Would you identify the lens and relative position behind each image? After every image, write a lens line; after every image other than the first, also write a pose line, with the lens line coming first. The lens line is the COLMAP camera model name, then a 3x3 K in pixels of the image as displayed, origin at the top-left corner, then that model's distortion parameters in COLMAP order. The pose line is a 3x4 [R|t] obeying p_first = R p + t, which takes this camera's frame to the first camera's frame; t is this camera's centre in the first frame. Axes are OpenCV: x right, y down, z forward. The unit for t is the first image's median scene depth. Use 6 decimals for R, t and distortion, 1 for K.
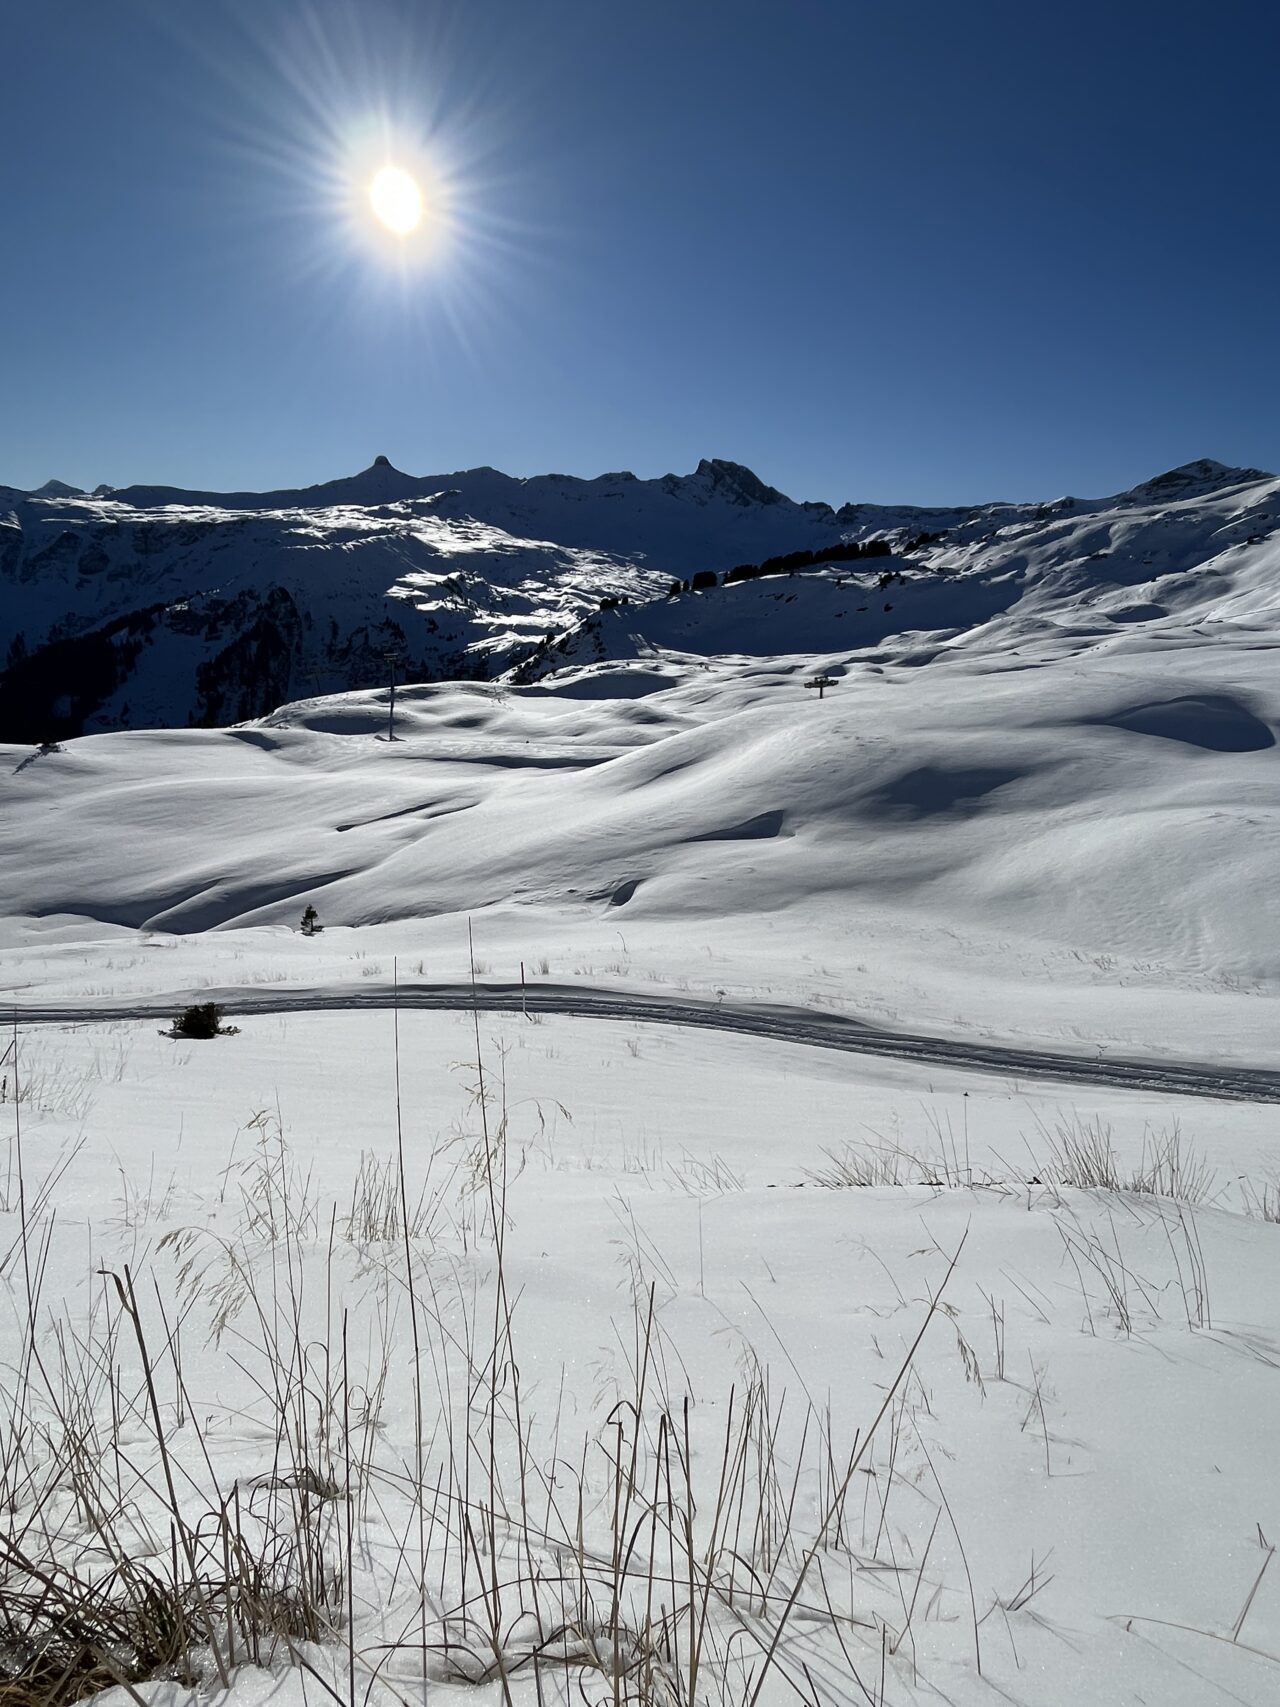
lens RADIAL K [[929.5, 0, 634.5], [0, 929.5, 865.2], [0, 0, 1]] dist [0.004936, -0.013683]
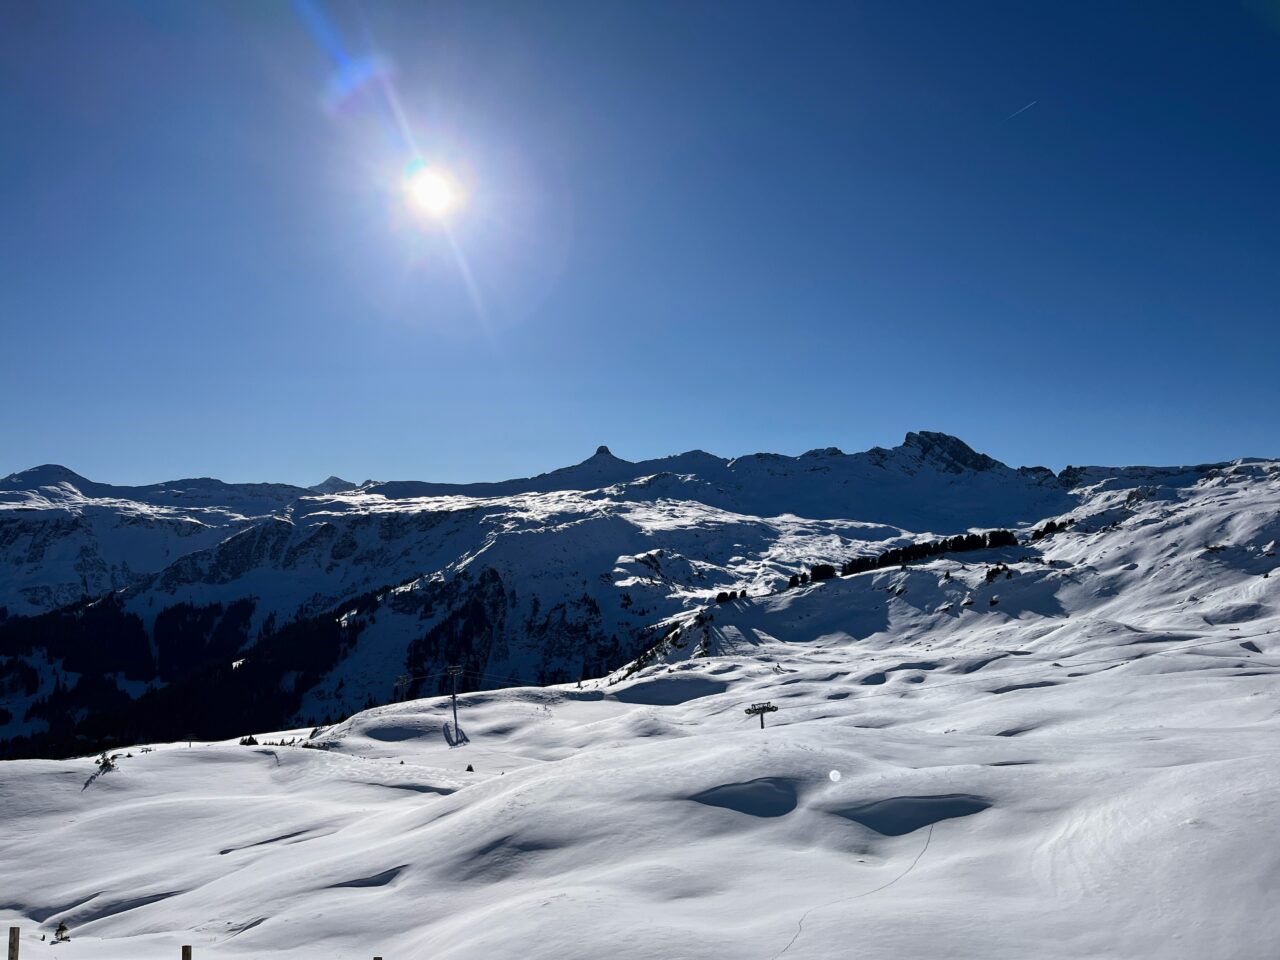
lens RADIAL K [[963.6, 0, 618.1], [0, 963.6, 463.6], [0, 0, 1]] dist [0.061336, -0.081277]
pose [[0.970079, -0.048697, -0.237855, 0.035036], [-0.044046, 0.928122, -0.369660, -0.003900], [0.238760, 0.369076, 0.898207, -0.018453]]
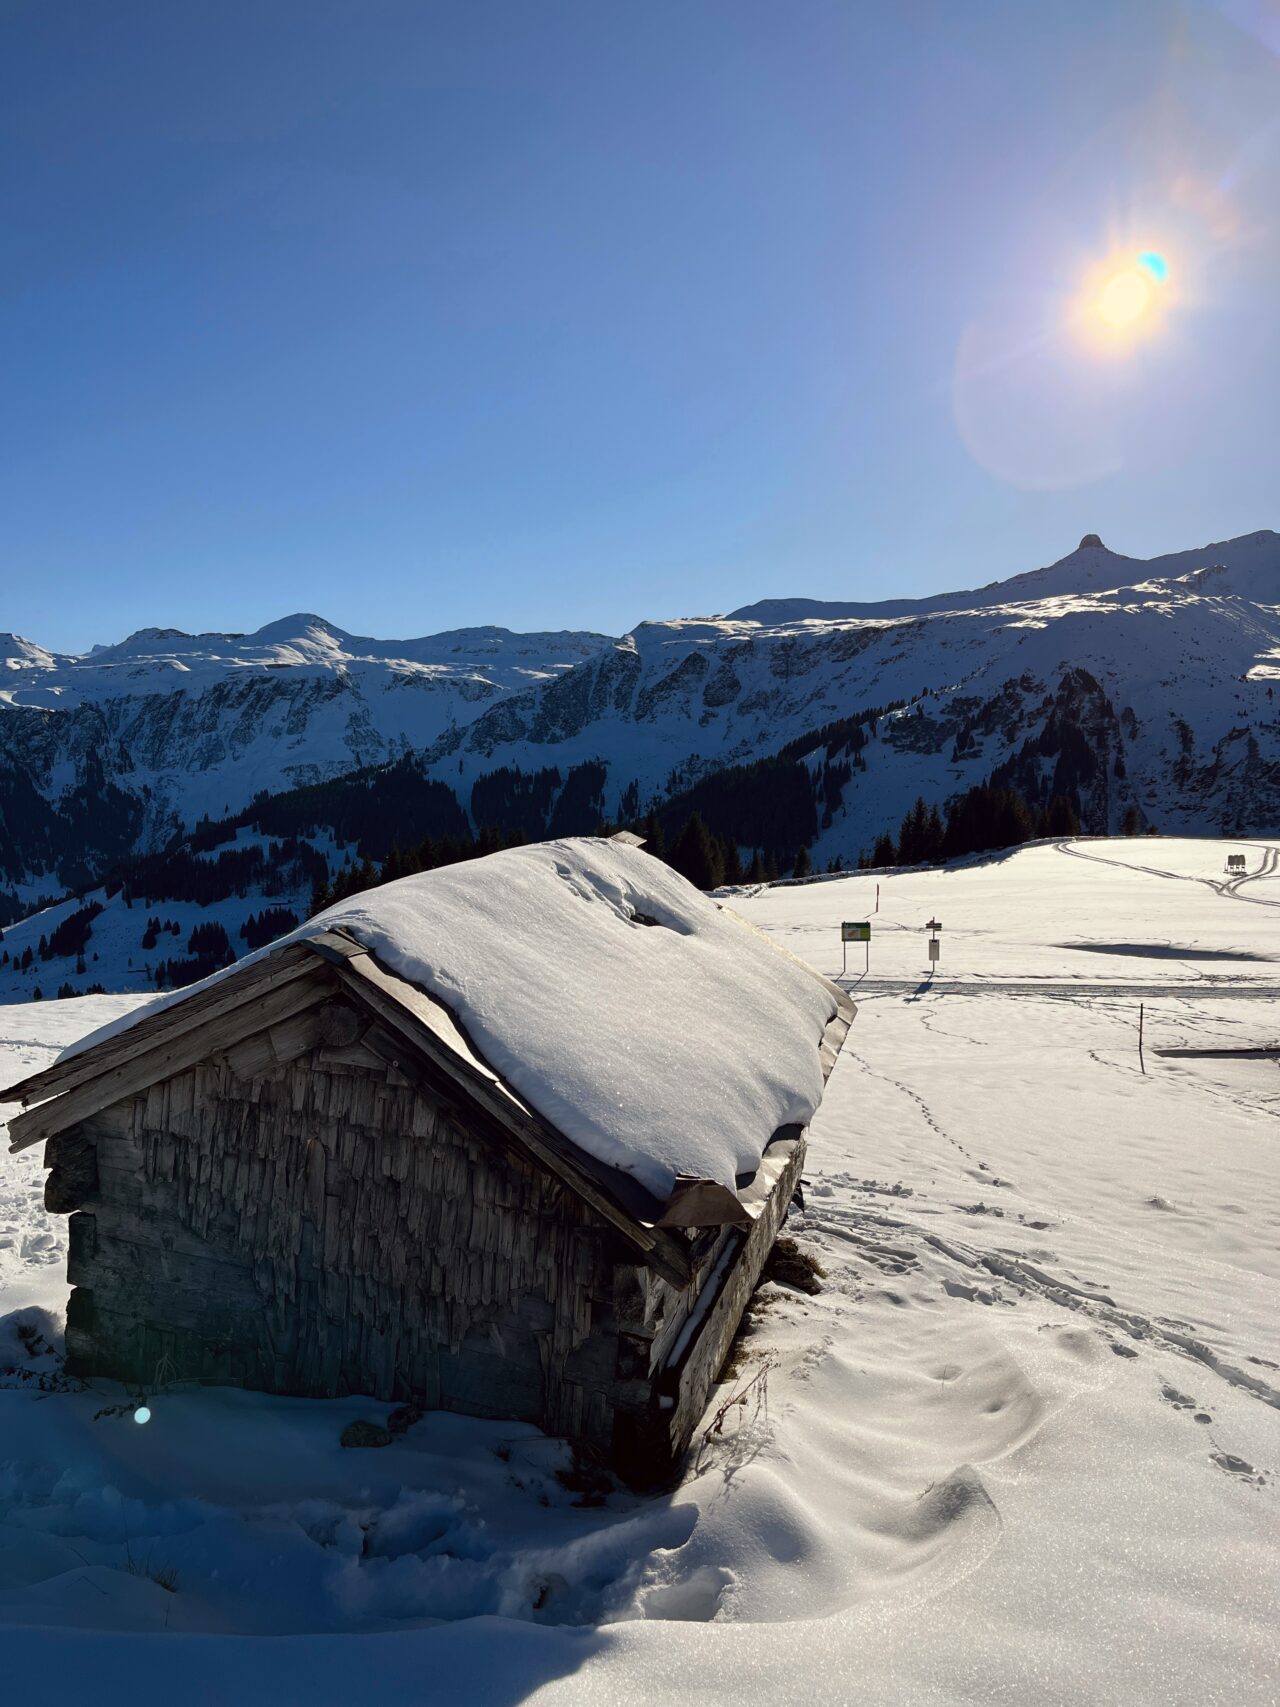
lens RADIAL K [[1285.1, 0, 608.5], [0, 1285.1, 854.4], [0, 0, 1]] dist [0.061336, -0.081277]
pose [[0.859321, 0.000103, -0.511436, -0.220067], [-0.109165, 0.976991, -0.183223, -0.011852], [0.499650, 0.213278, 0.839561, 0.213514]]
